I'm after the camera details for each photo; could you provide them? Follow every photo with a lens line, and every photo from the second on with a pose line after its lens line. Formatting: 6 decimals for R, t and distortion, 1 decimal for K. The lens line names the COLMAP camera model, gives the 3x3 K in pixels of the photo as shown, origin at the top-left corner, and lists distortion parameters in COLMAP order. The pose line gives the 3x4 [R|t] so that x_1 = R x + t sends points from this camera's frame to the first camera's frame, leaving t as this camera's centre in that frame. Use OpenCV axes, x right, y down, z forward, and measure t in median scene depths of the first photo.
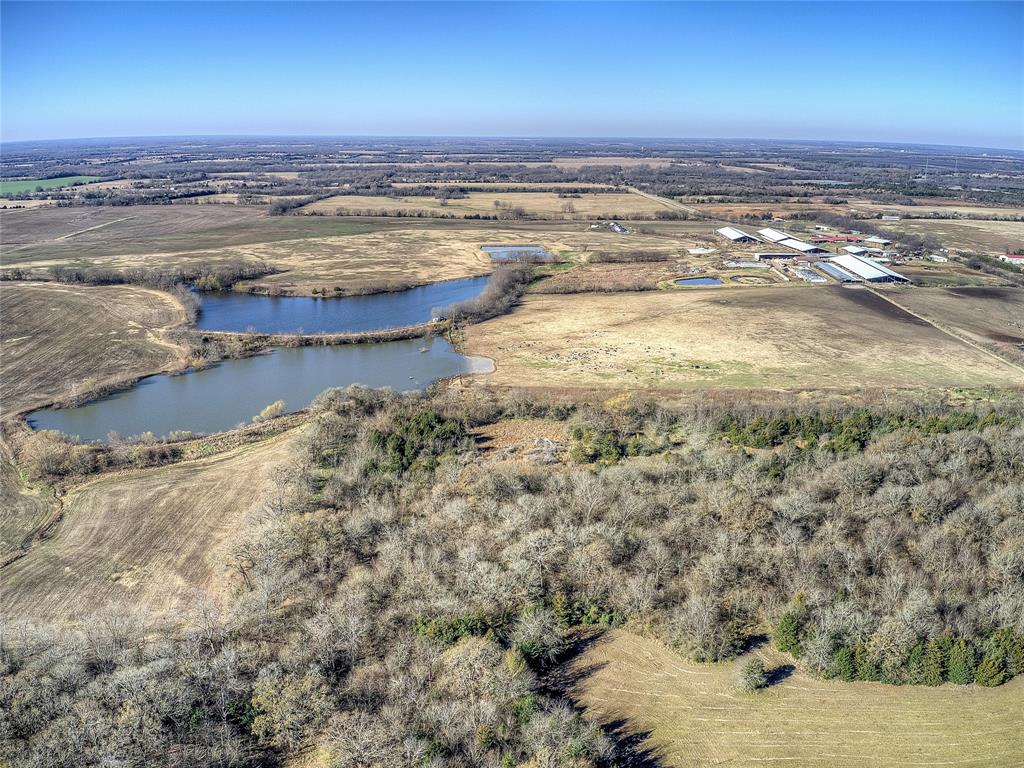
lens RADIAL K [[868.5, 0, 507.6], [0, 868.5, 390.1], [0, 0, 1]] dist [0.055017, -0.292639]
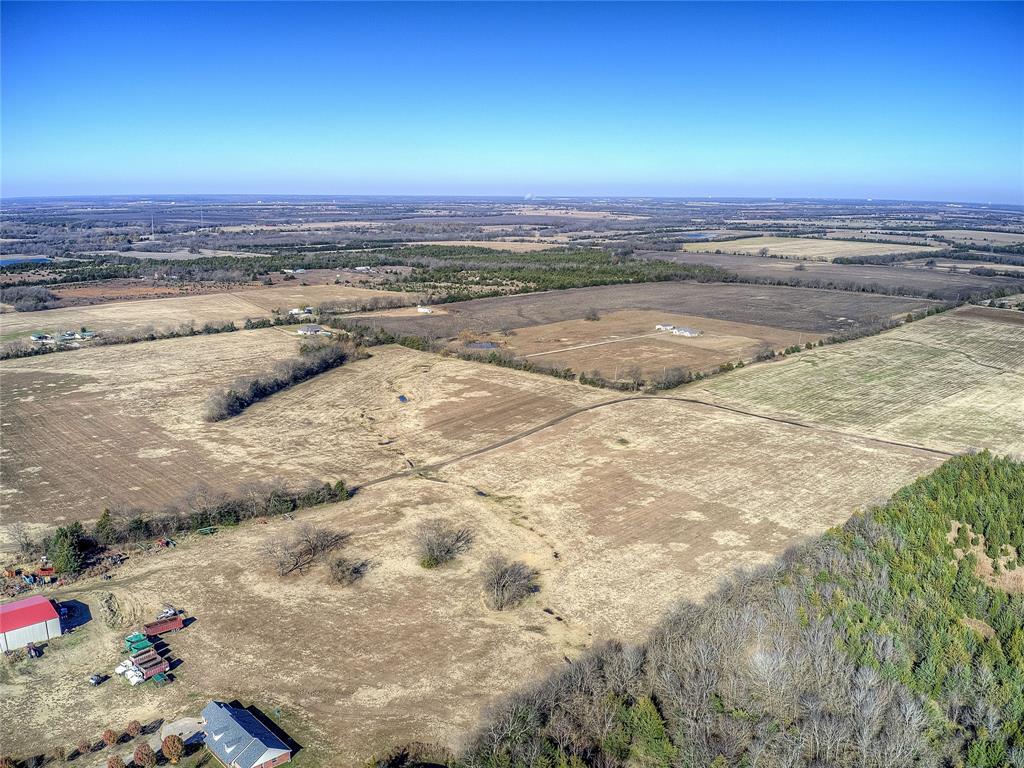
lens RADIAL K [[836.0, 0, 512.0], [0, 836.0, 384.0], [0, 0, 1]] dist [0.049469, -0.270843]
pose [[0.721656, -0.153765, 0.674958, 0.381266], [0.191149, 0.981373, 0.019198, -0.140260], [-0.665338, 0.115163, 0.737606, 0.475699]]
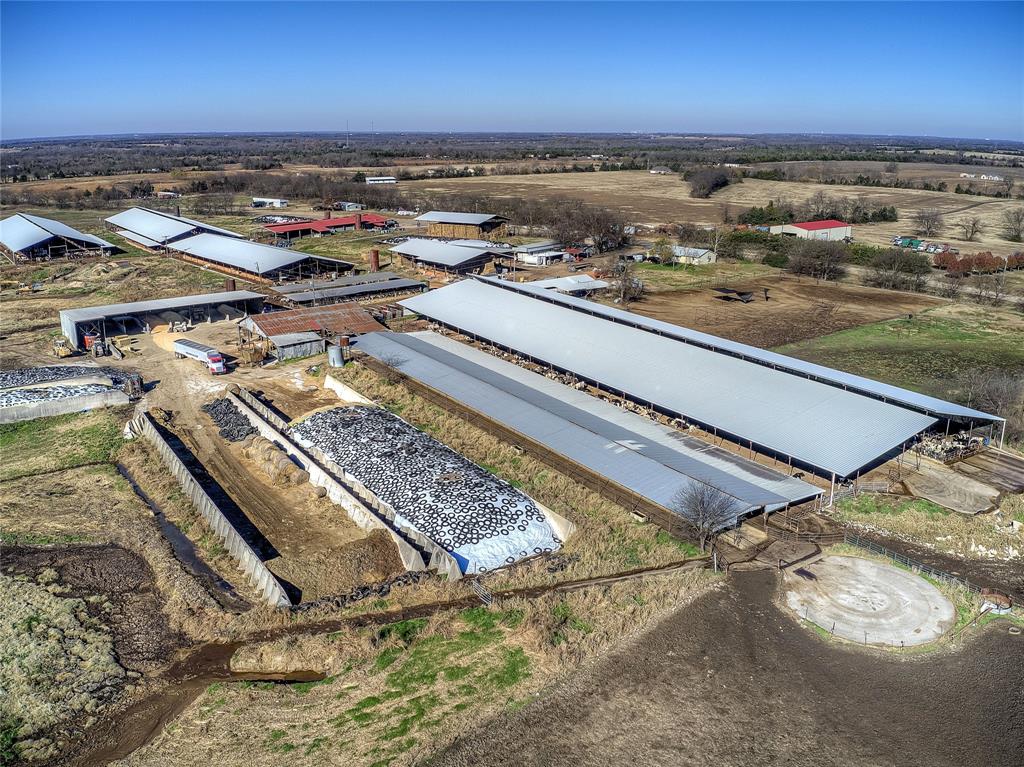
lens RADIAL K [[836.0, 0, 512.0], [0, 836.0, 383.5], [0, 0, 1]] dist [0.049469, -0.270843]
pose [[0.783583, -0.178181, 0.595188, 0.171345], [0.174222, 0.982573, 0.064784, -0.092720], [-0.596359, 0.052931, 0.800971, 0.534511]]
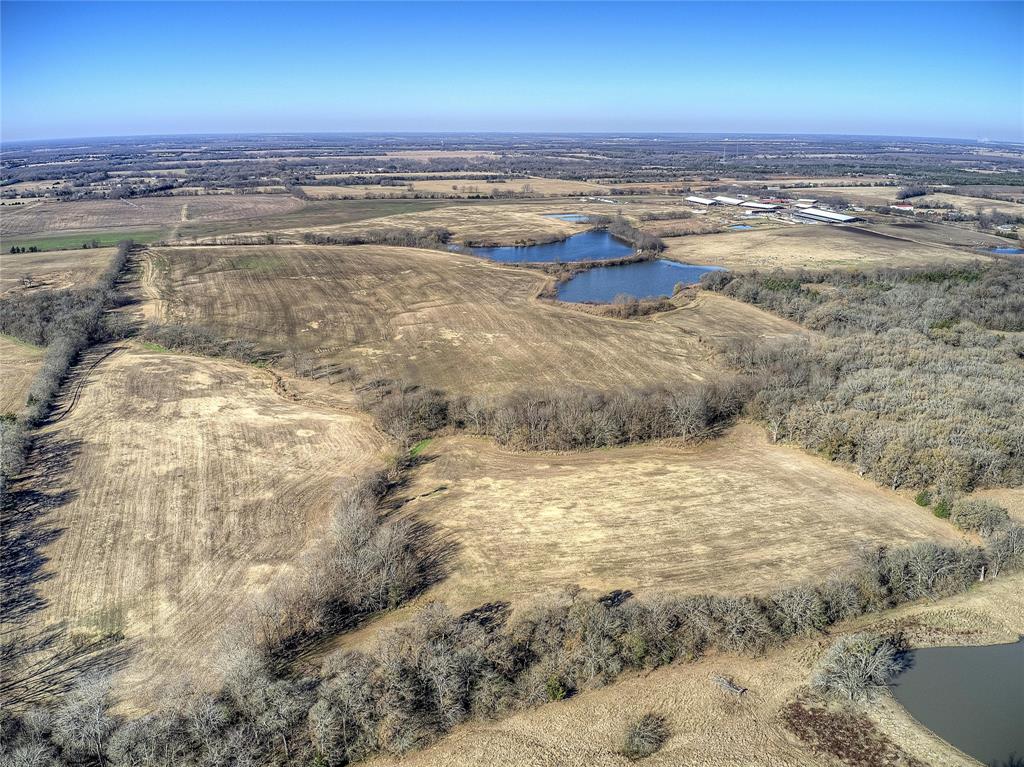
lens RADIAL K [[868.5, 0, 507.6], [0, 868.5, 389.6], [0, 0, 1]] dist [0.055017, -0.292639]
pose [[0.956779, -0.088972, 0.276872, -0.359514], [0.087642, 0.996004, 0.017200, 0.054748], [-0.277296, 0.007809, 0.960753, -0.190737]]
